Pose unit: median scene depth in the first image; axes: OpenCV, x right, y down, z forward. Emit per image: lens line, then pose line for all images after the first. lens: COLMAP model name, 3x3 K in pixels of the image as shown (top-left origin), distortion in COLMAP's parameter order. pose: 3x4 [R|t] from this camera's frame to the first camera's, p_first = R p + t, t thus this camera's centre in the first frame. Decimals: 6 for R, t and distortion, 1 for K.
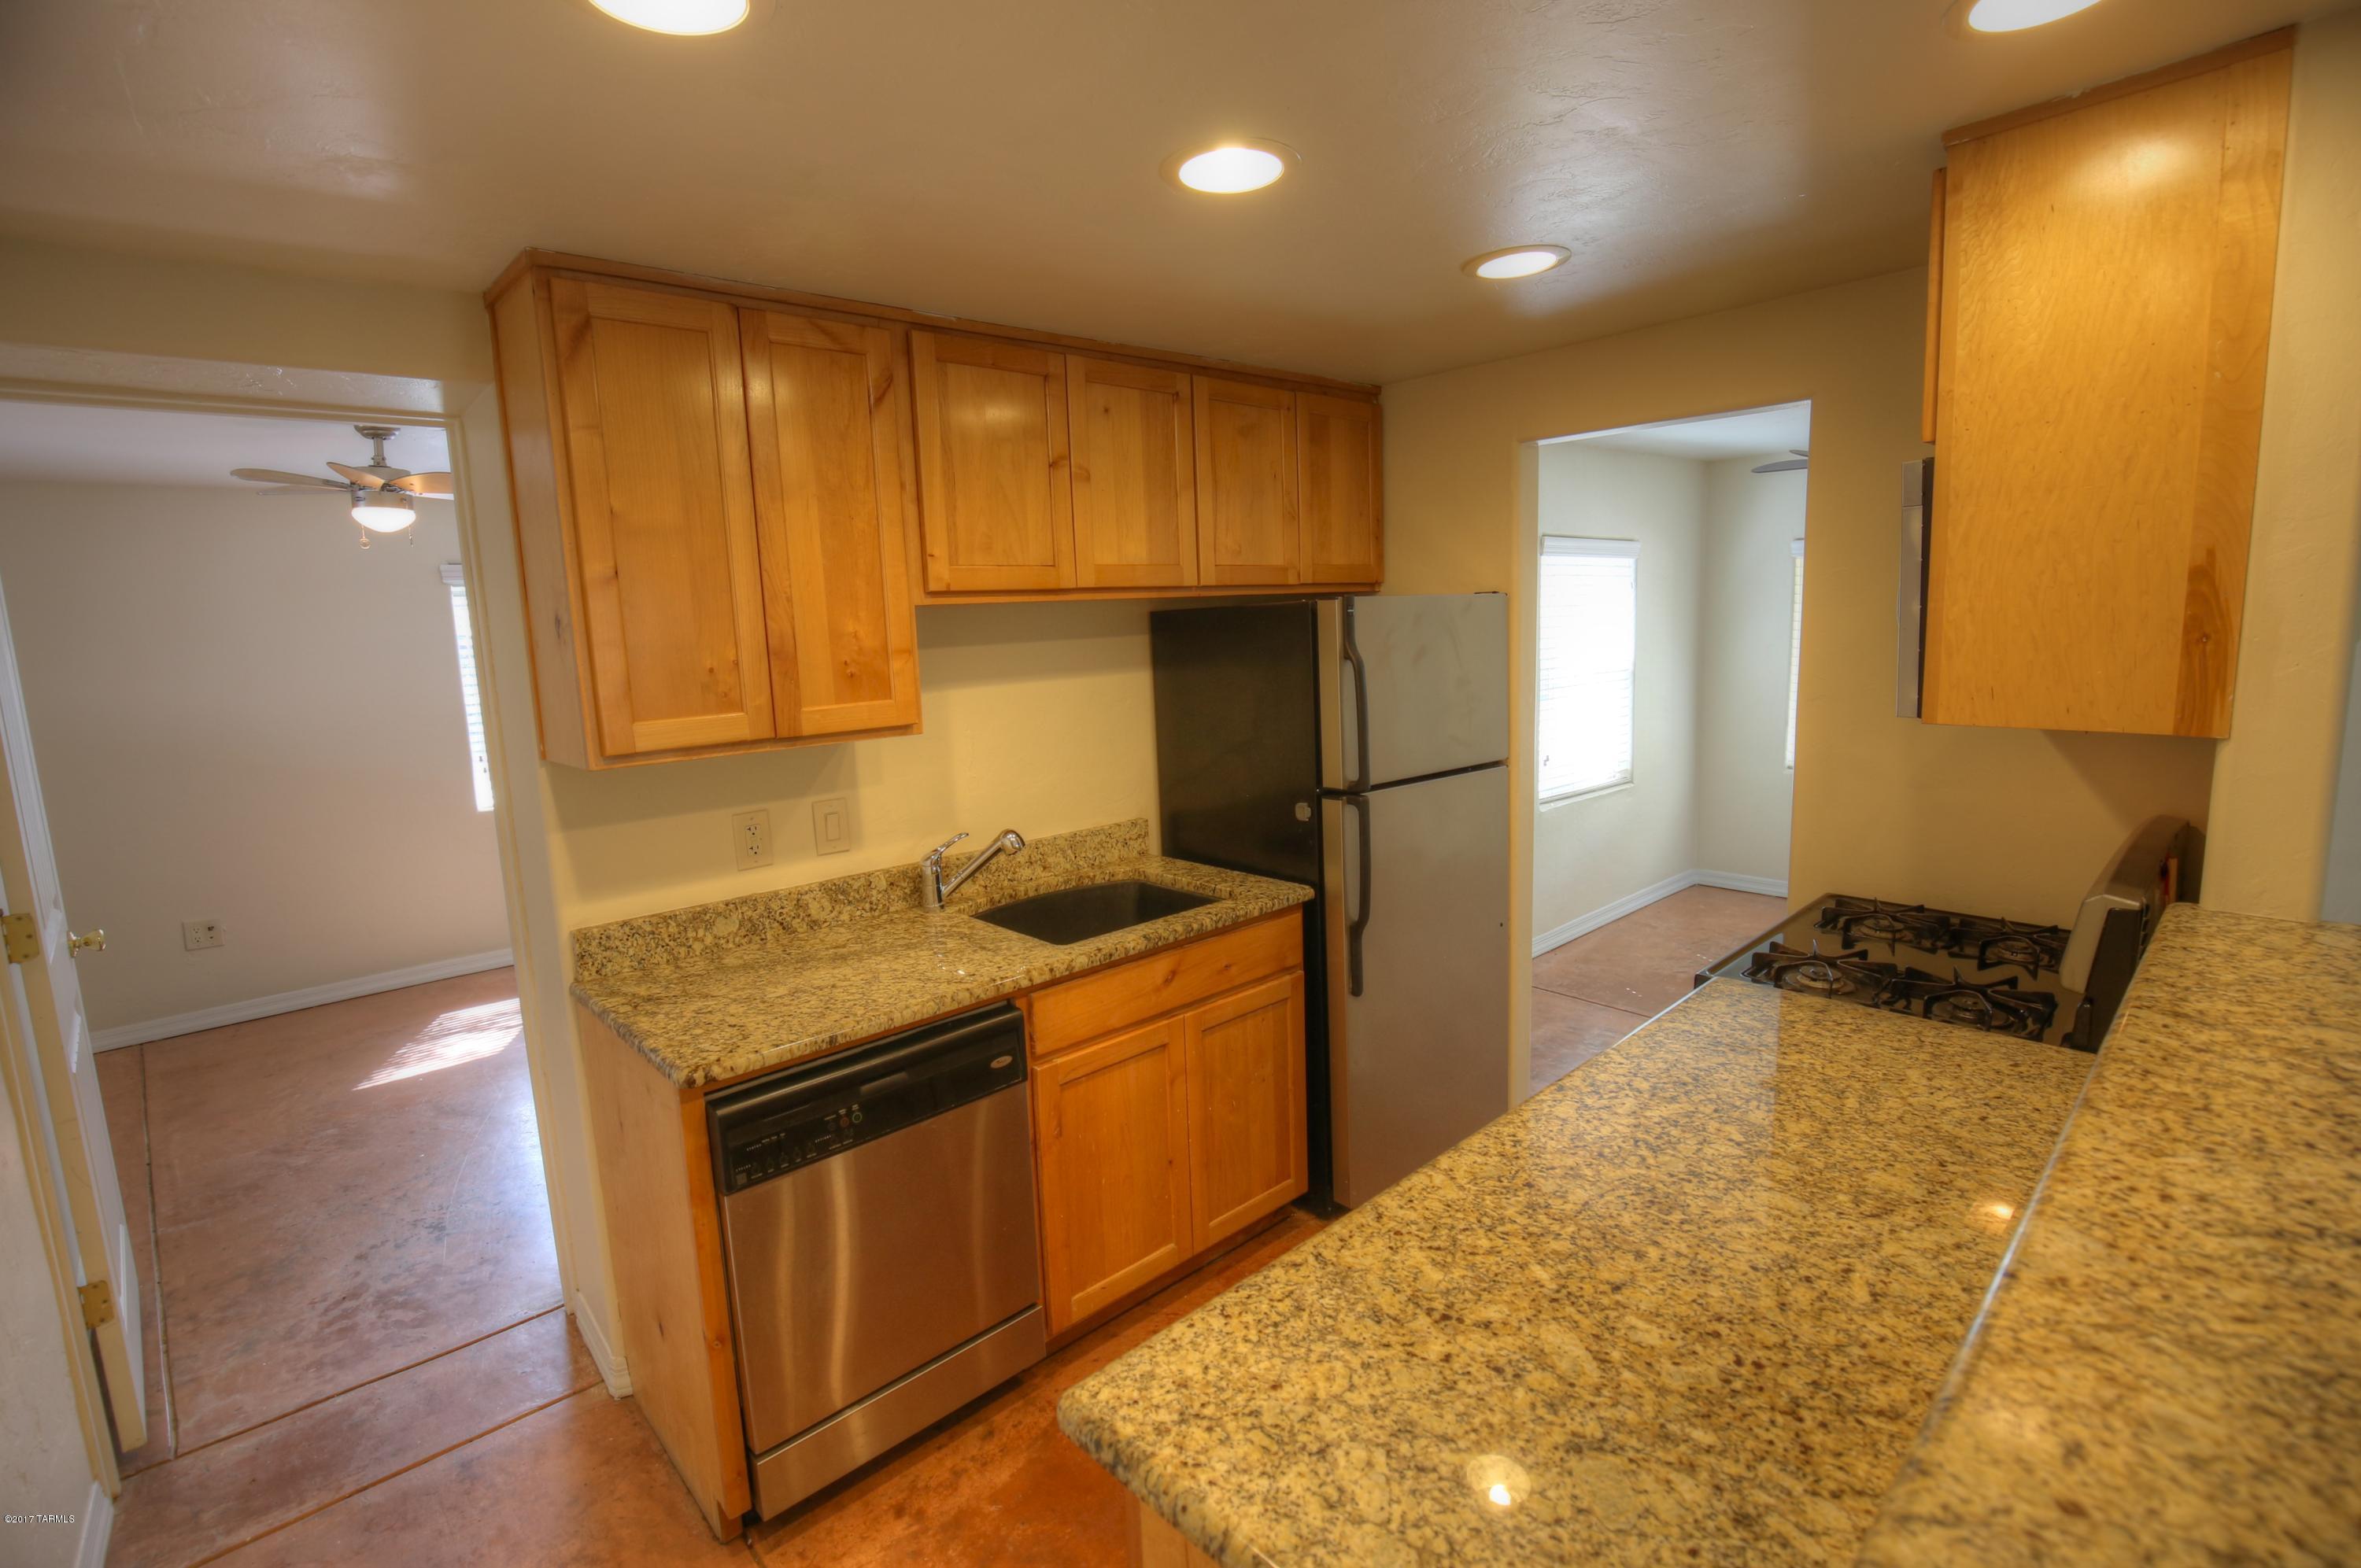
lens RADIAL K [[1095.7, 0, 1180.5], [0, 1095.7, 784.0], [0, 0, 1]] dist [-0.029453, 0.000763]
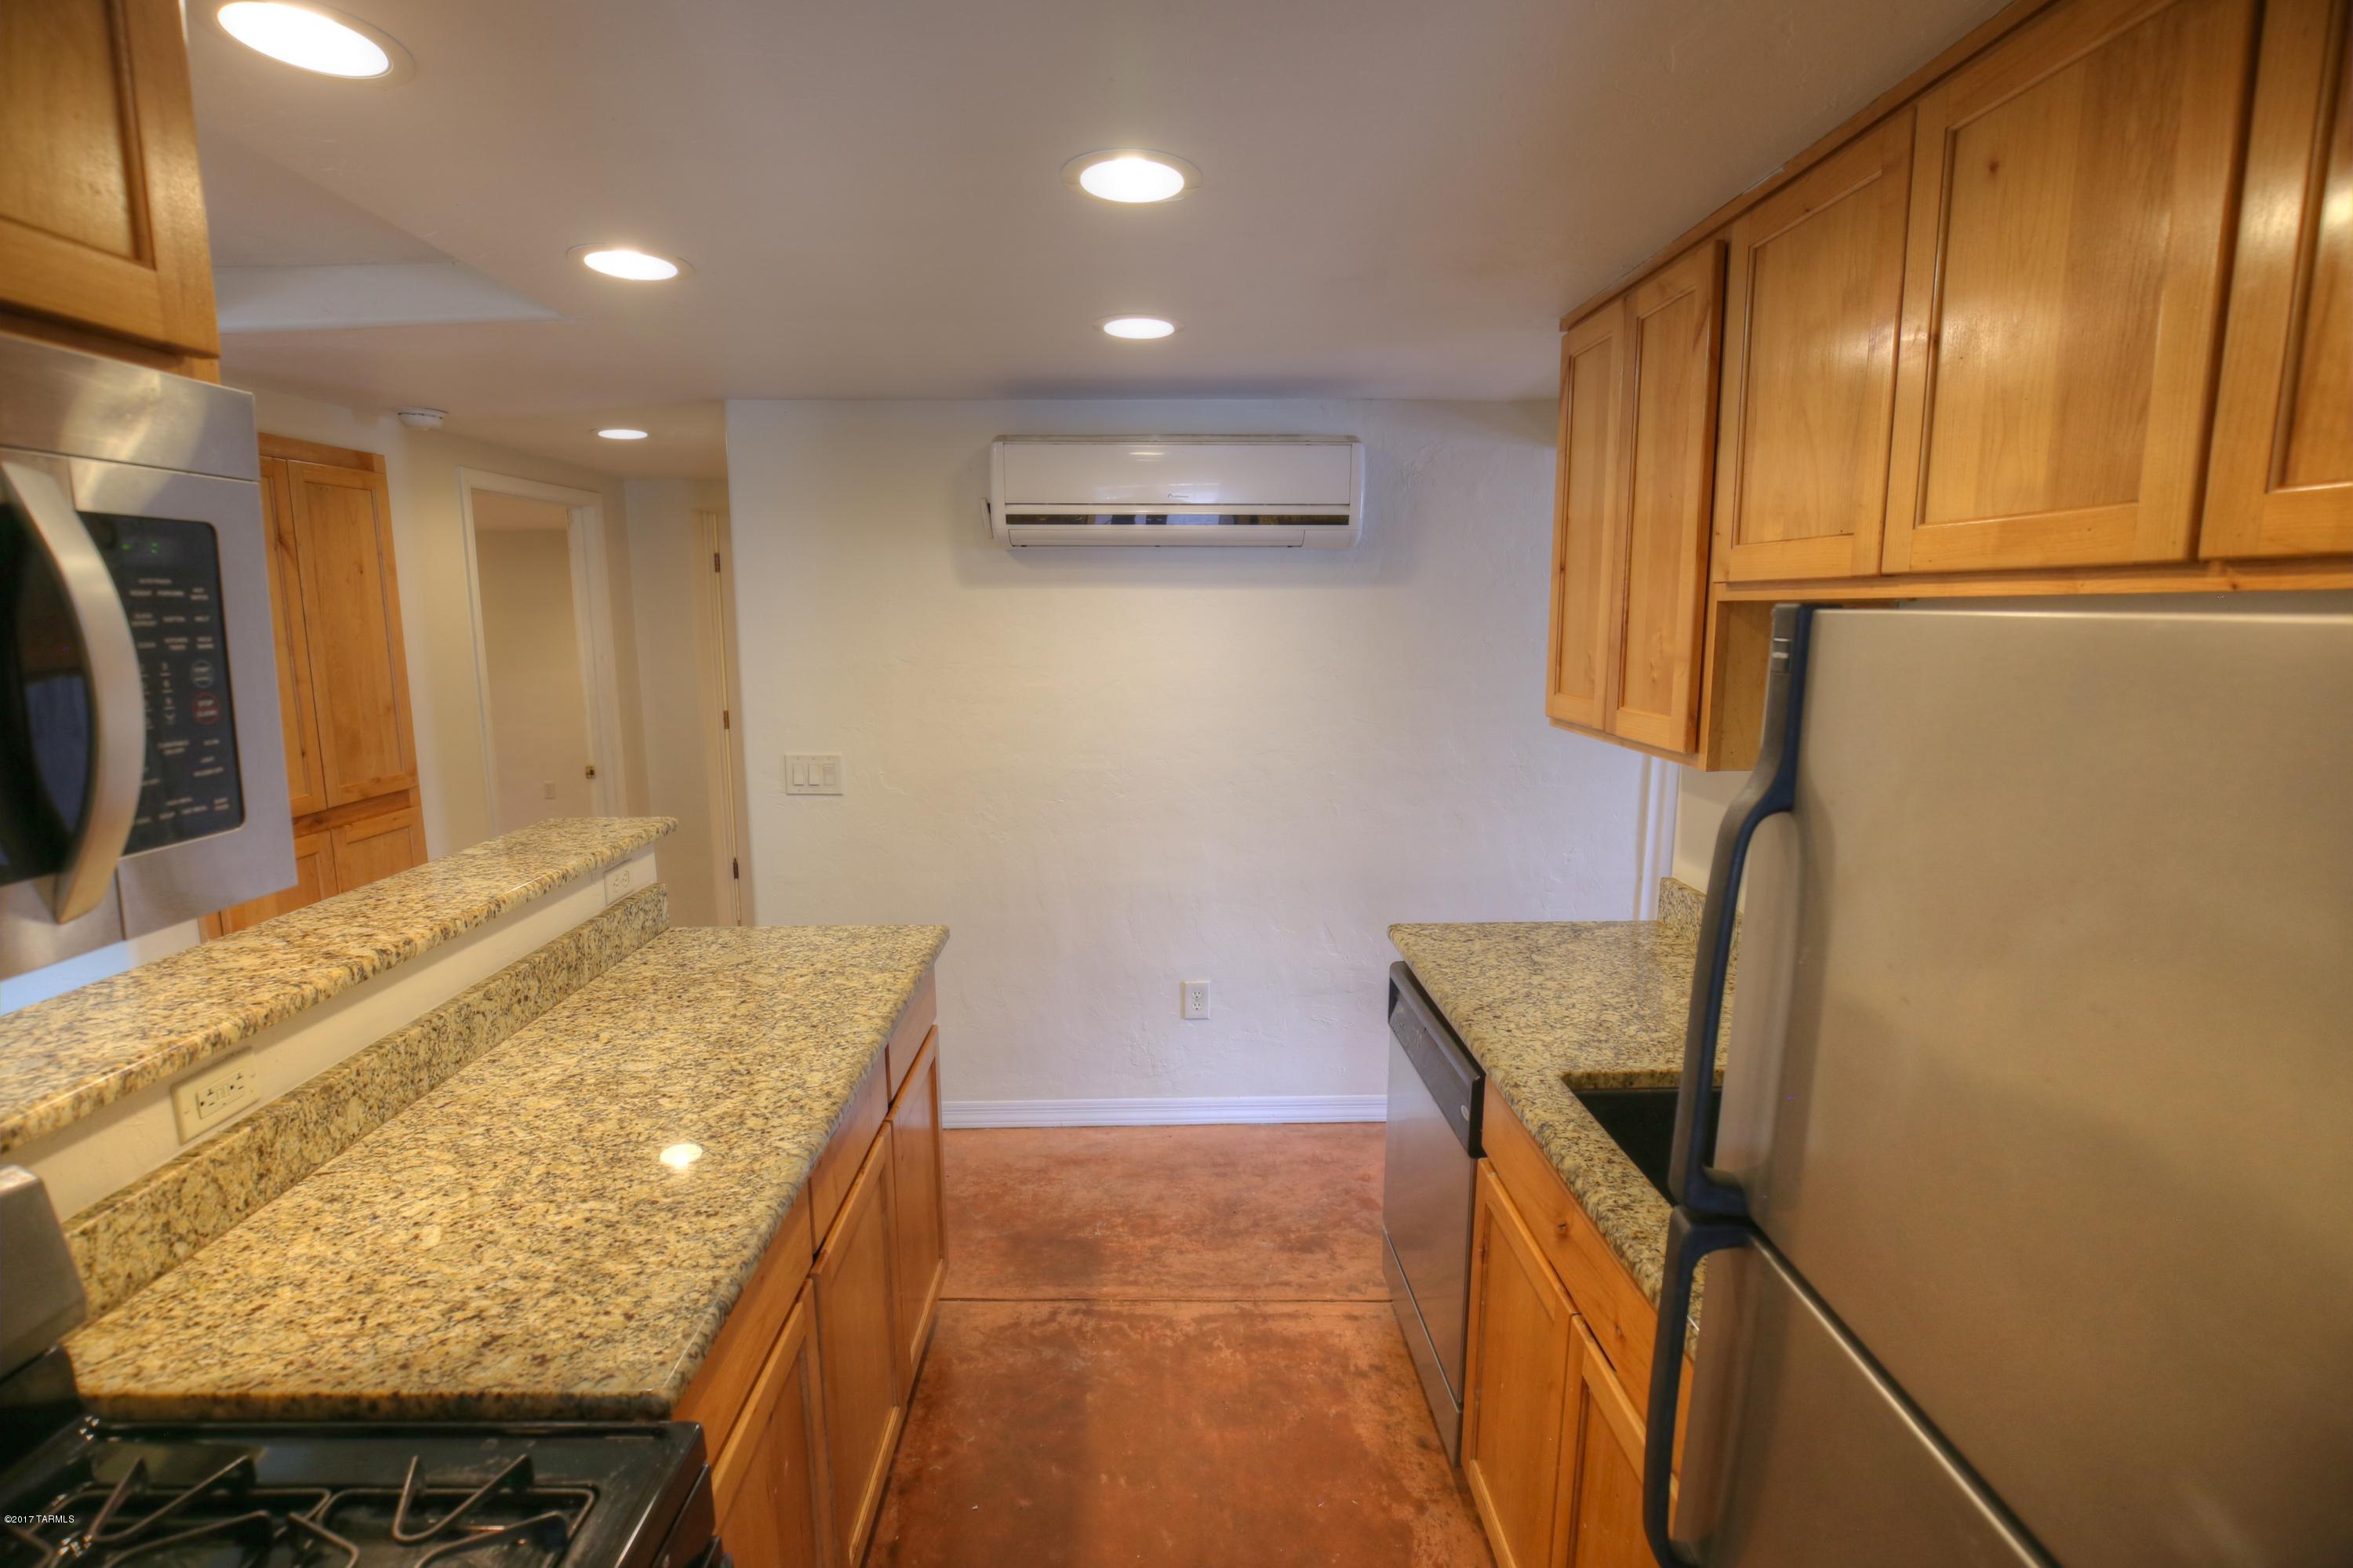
lens RADIAL K [[1051.3, 0, 1183.9], [0, 1051.3, 777.9], [0, 0, 1]] dist [-0.022825, -0.000053]
pose [[-0.652182, 0.157179, -0.741588, 0.821722], [-0.092792, 0.954359, 0.283881, -0.328490], [0.752361, 0.253955, -0.607831, 1.785345]]
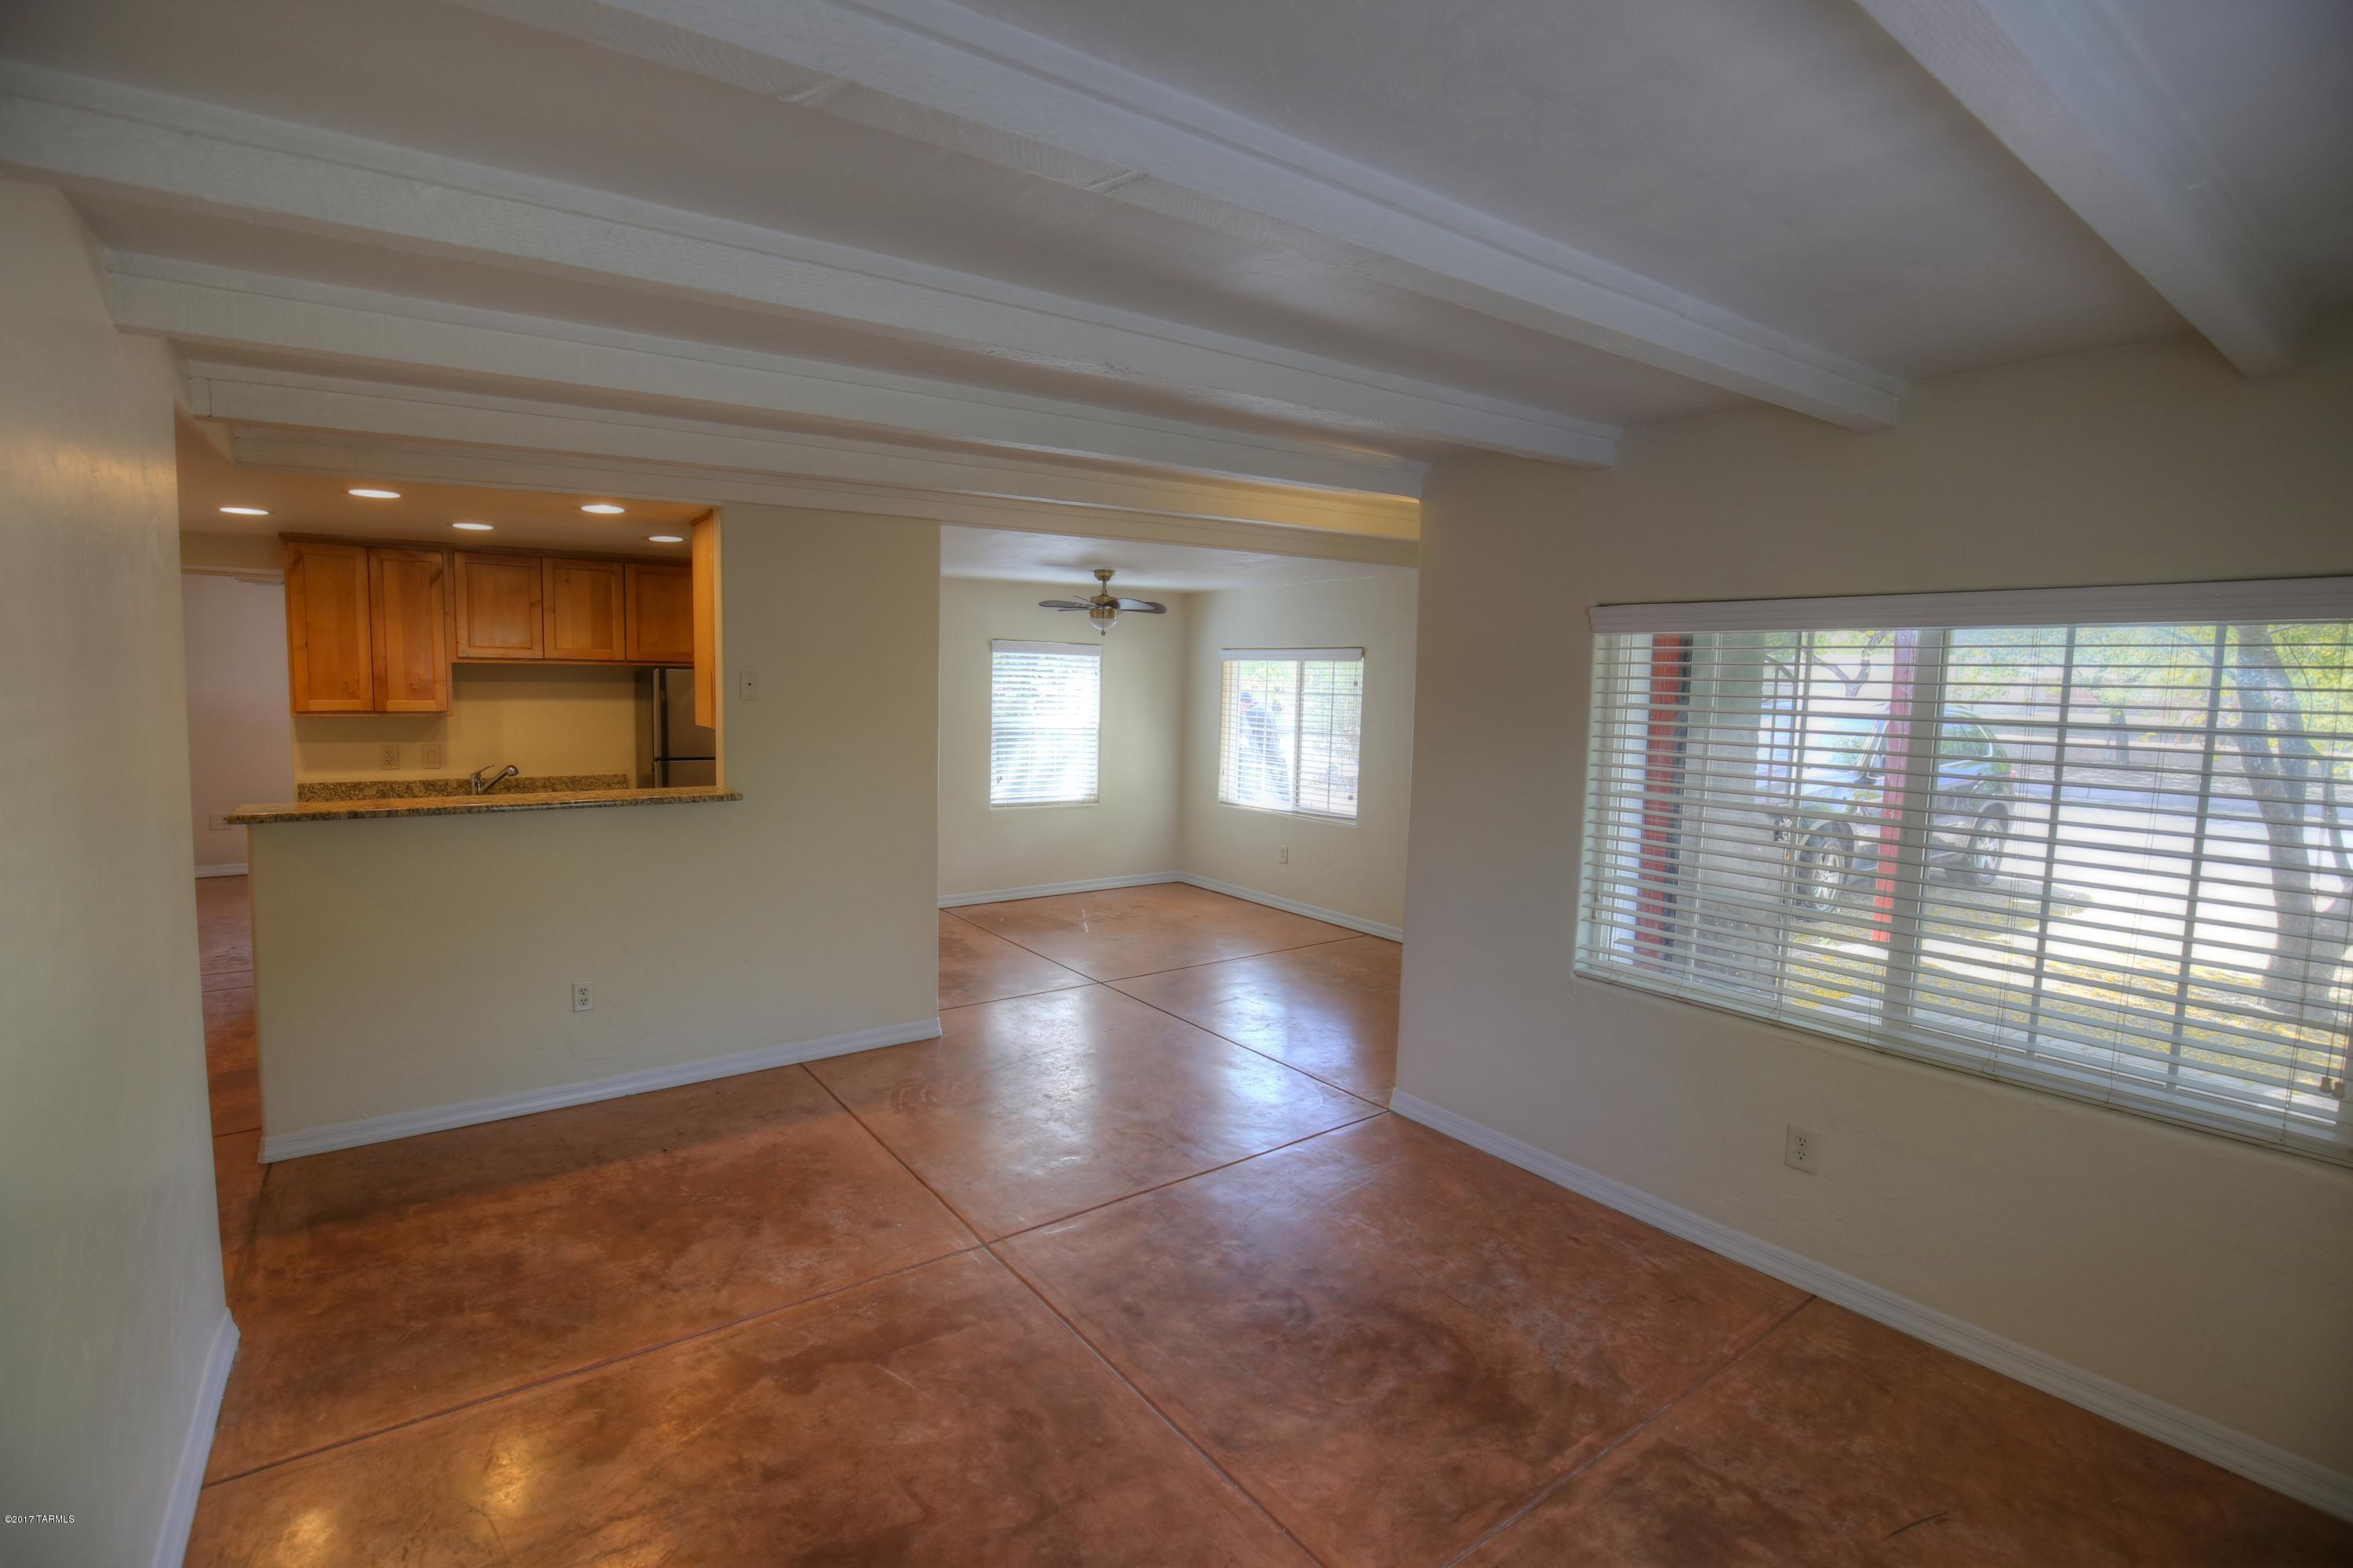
lens RADIAL K [[1092.2, 0, 1176.5], [0, 1092.2, 784.0], [0, 0, 1]] dist [-0.029453, 0.000763]
pose [[0.991705, 0.070872, -0.107234, 2.433202], [-0.076896, 0.995623, -0.053119, 0.158826], [0.103000, 0.060924, 0.992814, -1.770557]]
